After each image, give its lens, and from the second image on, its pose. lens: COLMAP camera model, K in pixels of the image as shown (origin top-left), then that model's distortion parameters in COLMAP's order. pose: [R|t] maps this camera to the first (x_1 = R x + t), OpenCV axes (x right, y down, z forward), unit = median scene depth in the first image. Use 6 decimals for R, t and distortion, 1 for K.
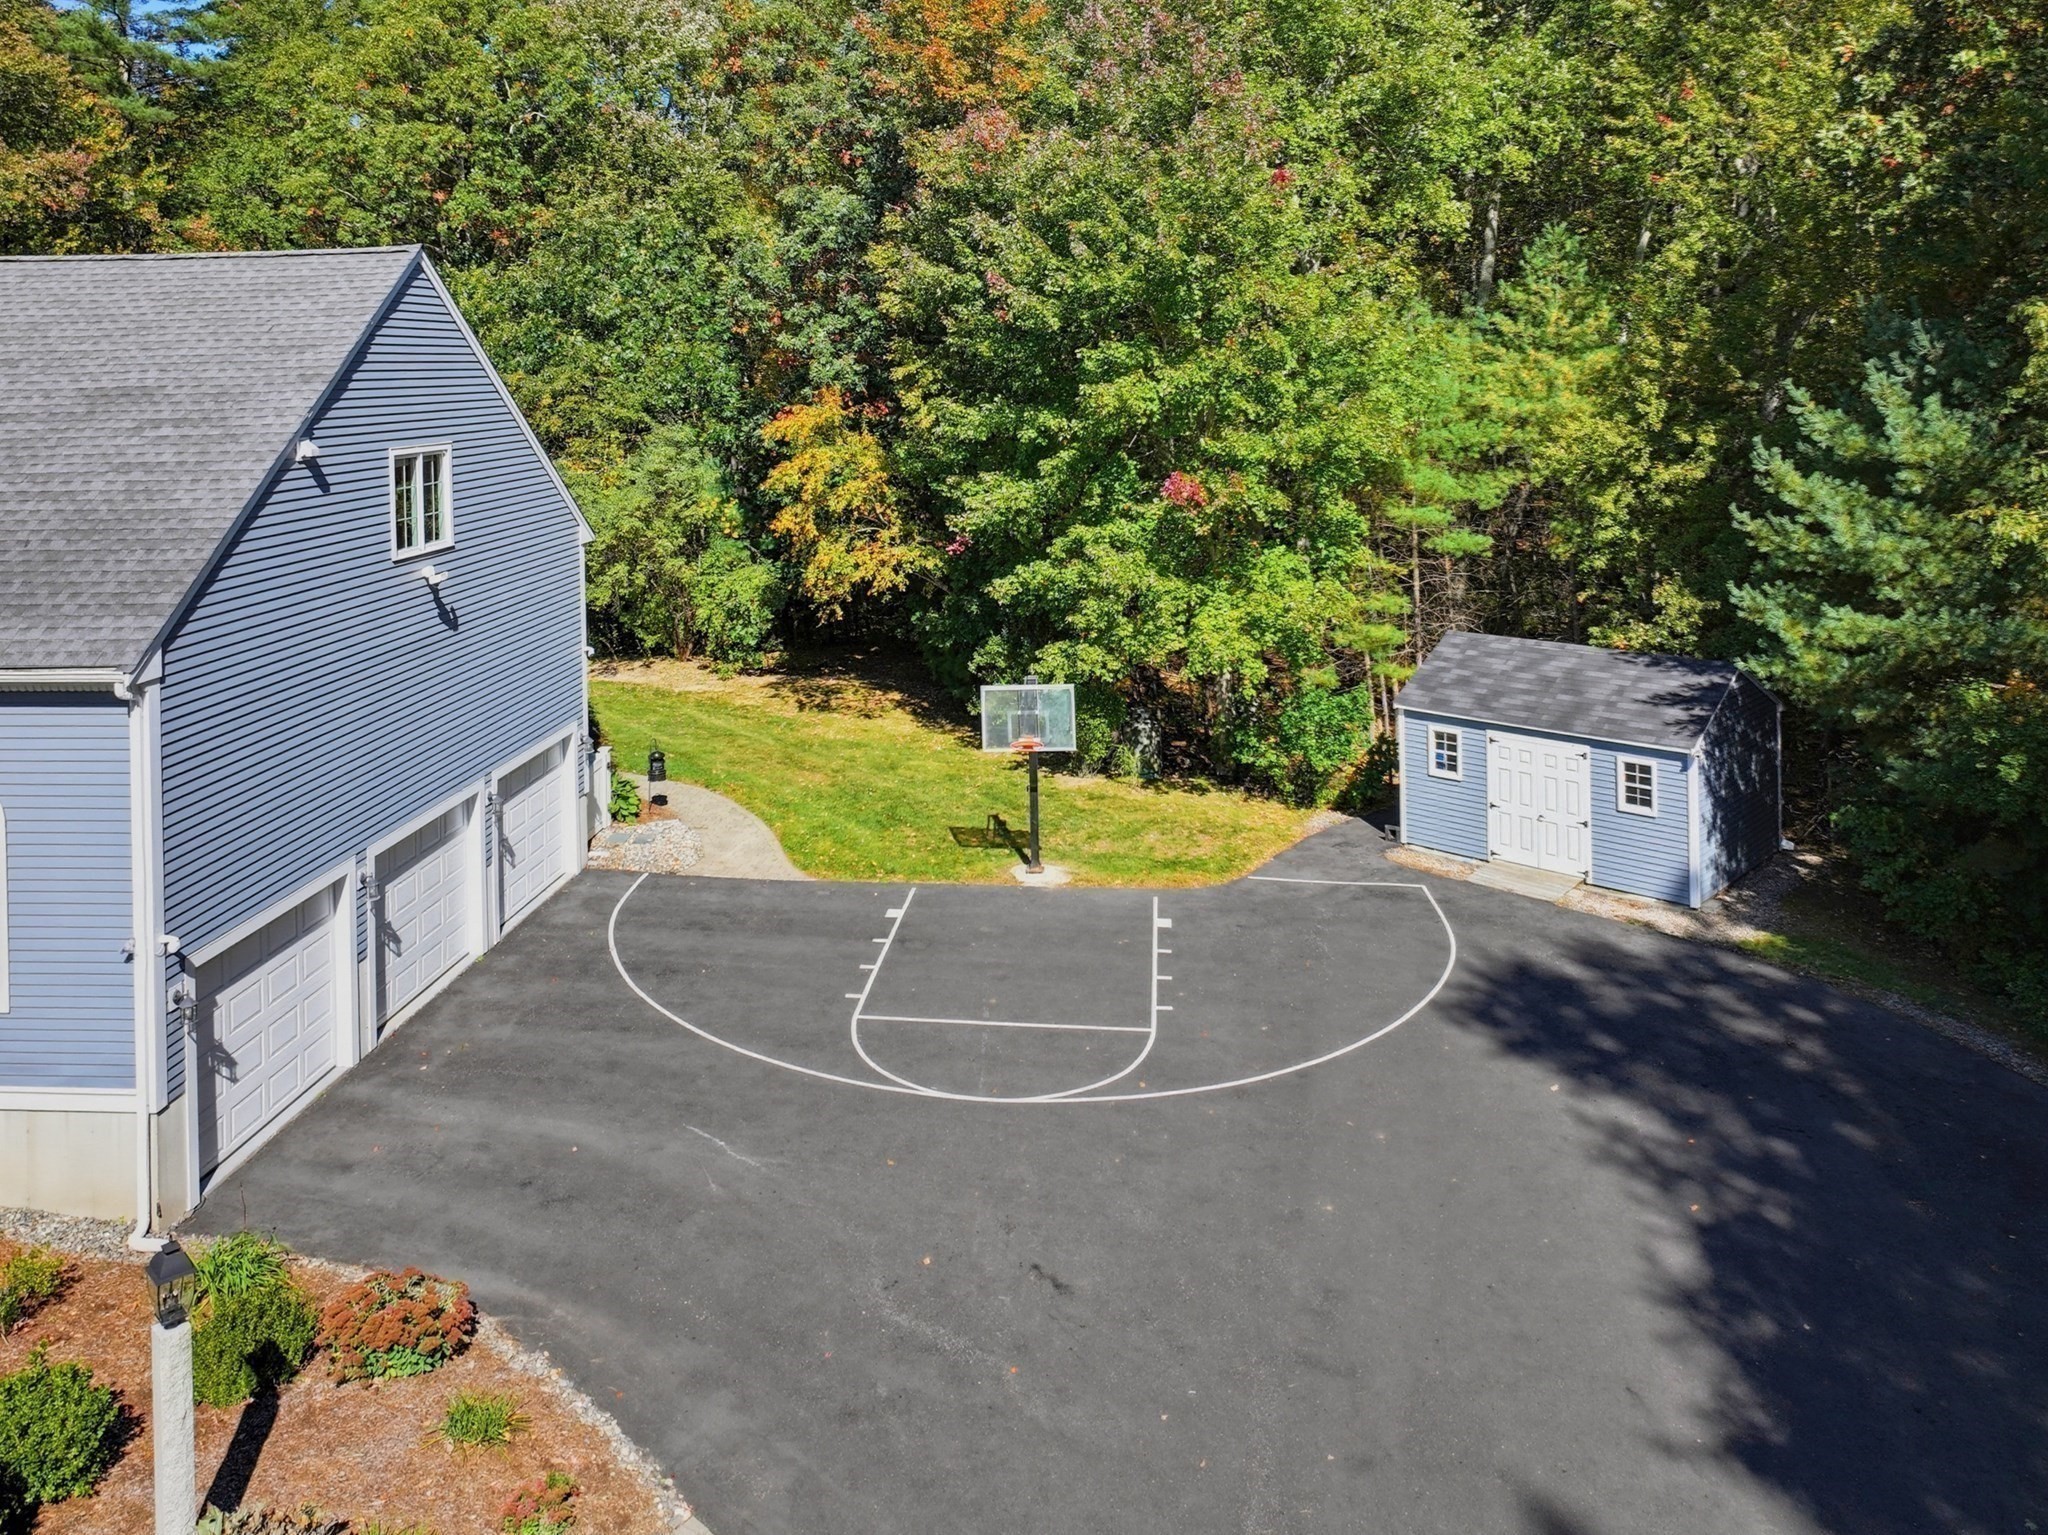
lens RADIAL K [[1436.3, 0, 1024.0], [0, 1436.3, 767.5], [0, 0, 1]] dist [0.003546, 0.001981]
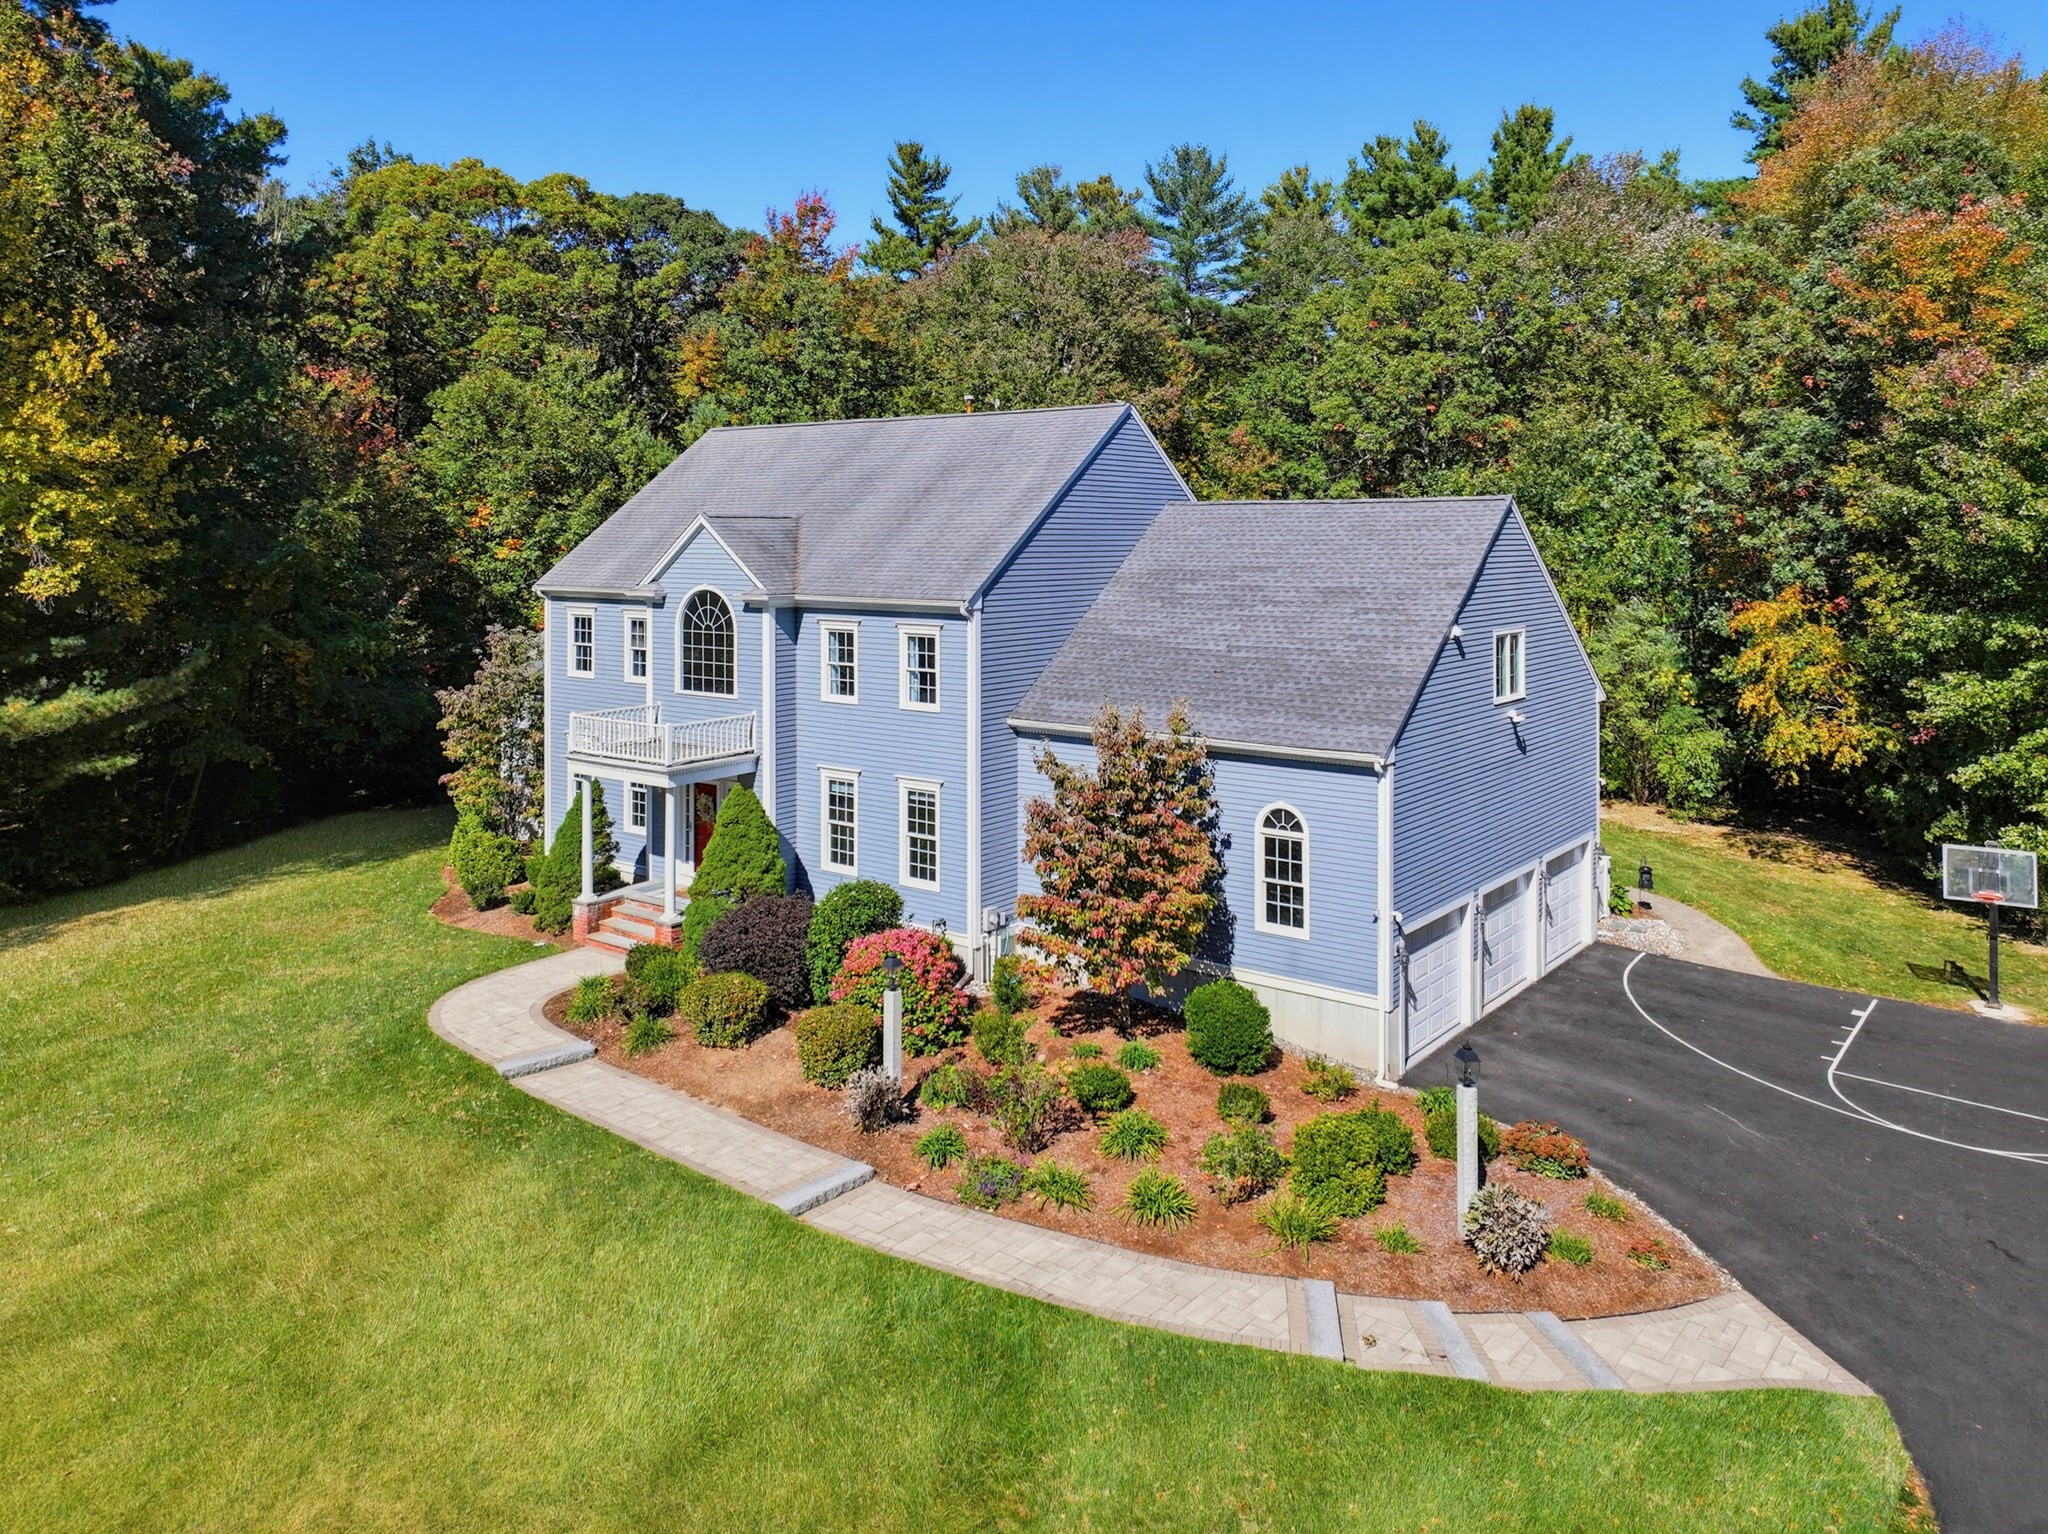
lens RADIAL K [[1448.3, 0, 1084.5], [0, 1448.3, 559.5], [0, 0, 1]] dist [0.000800, 0.016901]
pose [[0.849833, 0.027553, -0.526332, -0.005468], [-0.156994, 0.966534, -0.202892, 0.054496], [0.503128, 0.255055, 0.825718, -0.329182]]
